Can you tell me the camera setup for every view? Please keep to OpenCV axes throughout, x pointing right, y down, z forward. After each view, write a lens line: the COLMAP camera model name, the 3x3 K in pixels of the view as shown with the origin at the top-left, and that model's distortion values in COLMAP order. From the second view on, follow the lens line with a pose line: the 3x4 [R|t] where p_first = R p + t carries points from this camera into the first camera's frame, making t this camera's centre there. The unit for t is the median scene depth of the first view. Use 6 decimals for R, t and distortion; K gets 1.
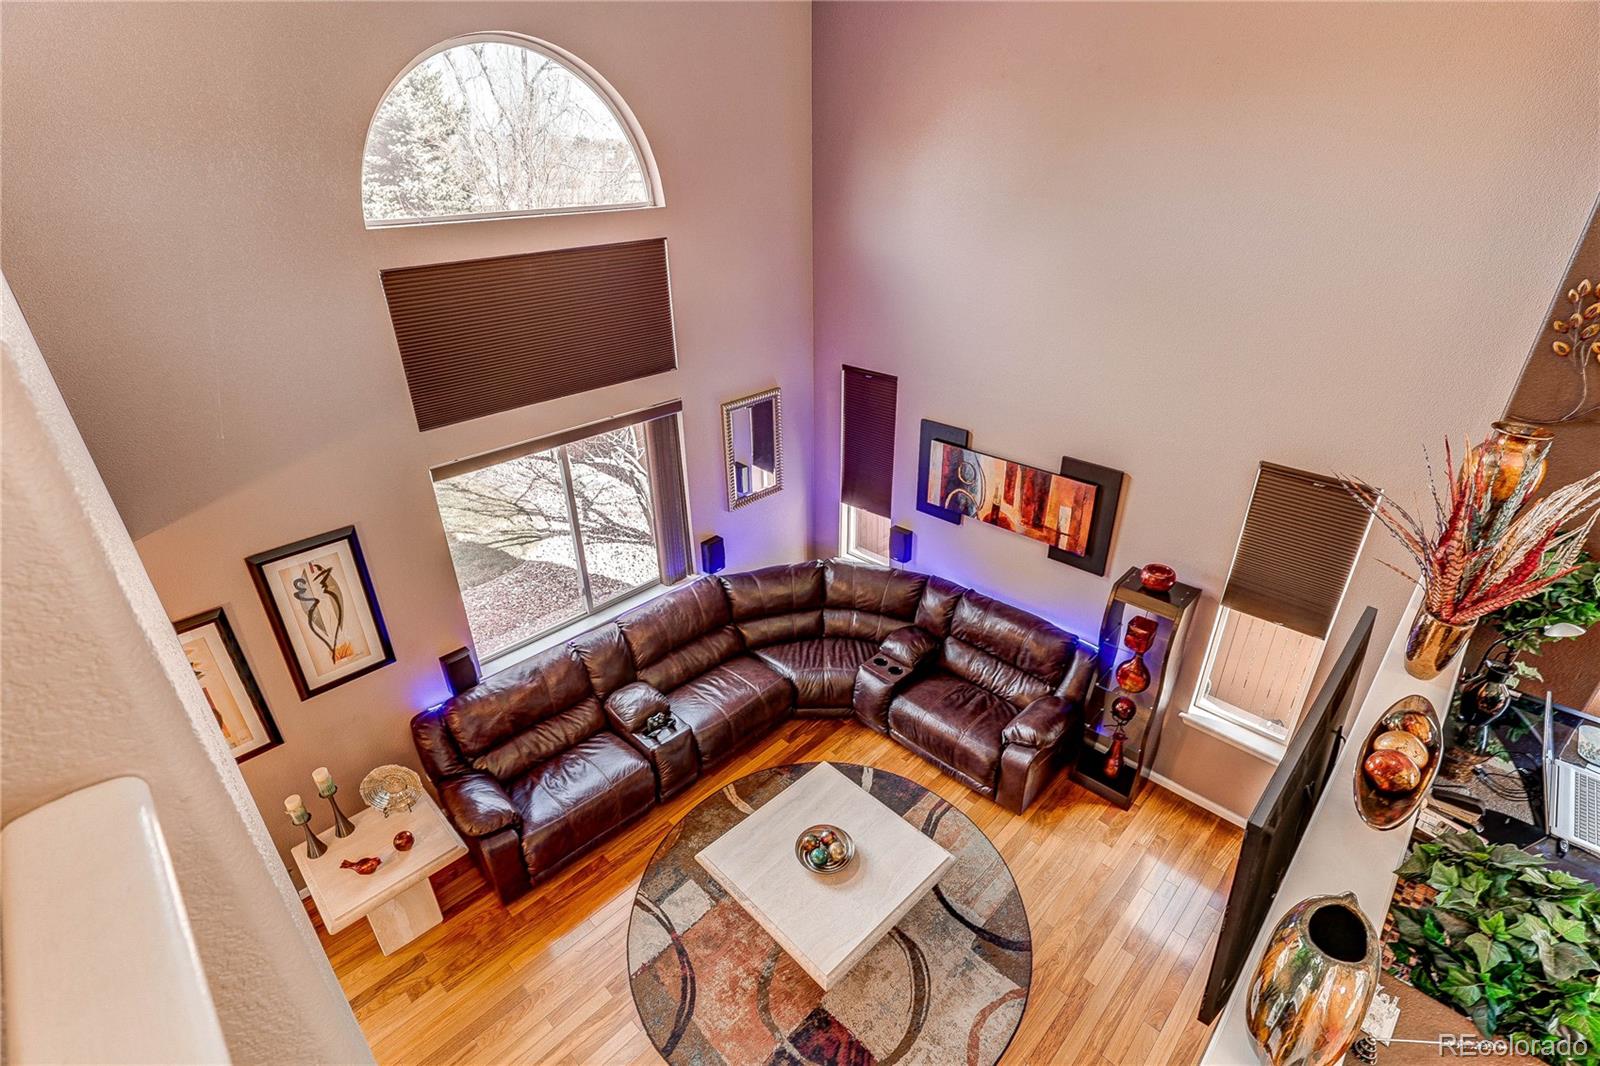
lens RADIAL K [[754.1, 0, 787.9], [0, 754.1, 536.6], [0, 0, 1]] dist [-0.001359, 0.000736]
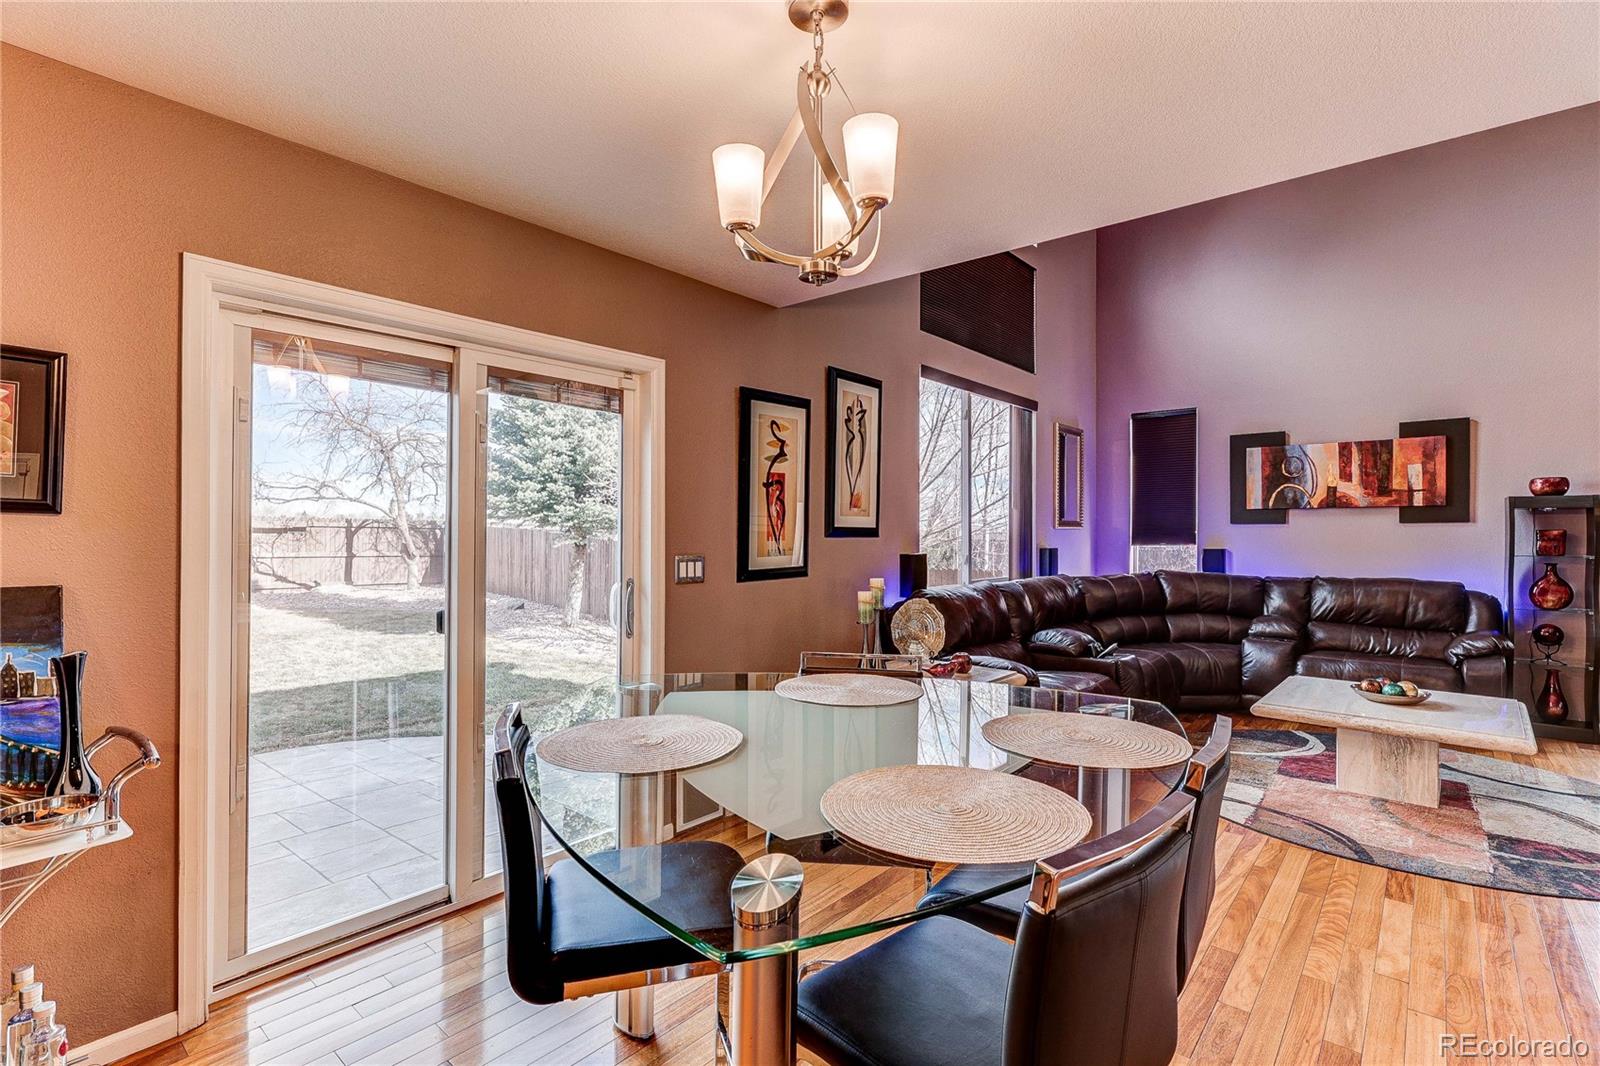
lens RADIAL K [[754.1, 0, 795.1], [0, 754.1, 534.1], [0, 0, 1]] dist [-0.001359, 0.000736]
pose [[0.996636, 0.021614, 0.079058, -0.629927], [0.017288, 0.887456, -0.460569, 0.546321], [-0.080115, 0.460386, 0.884096, 0.125345]]
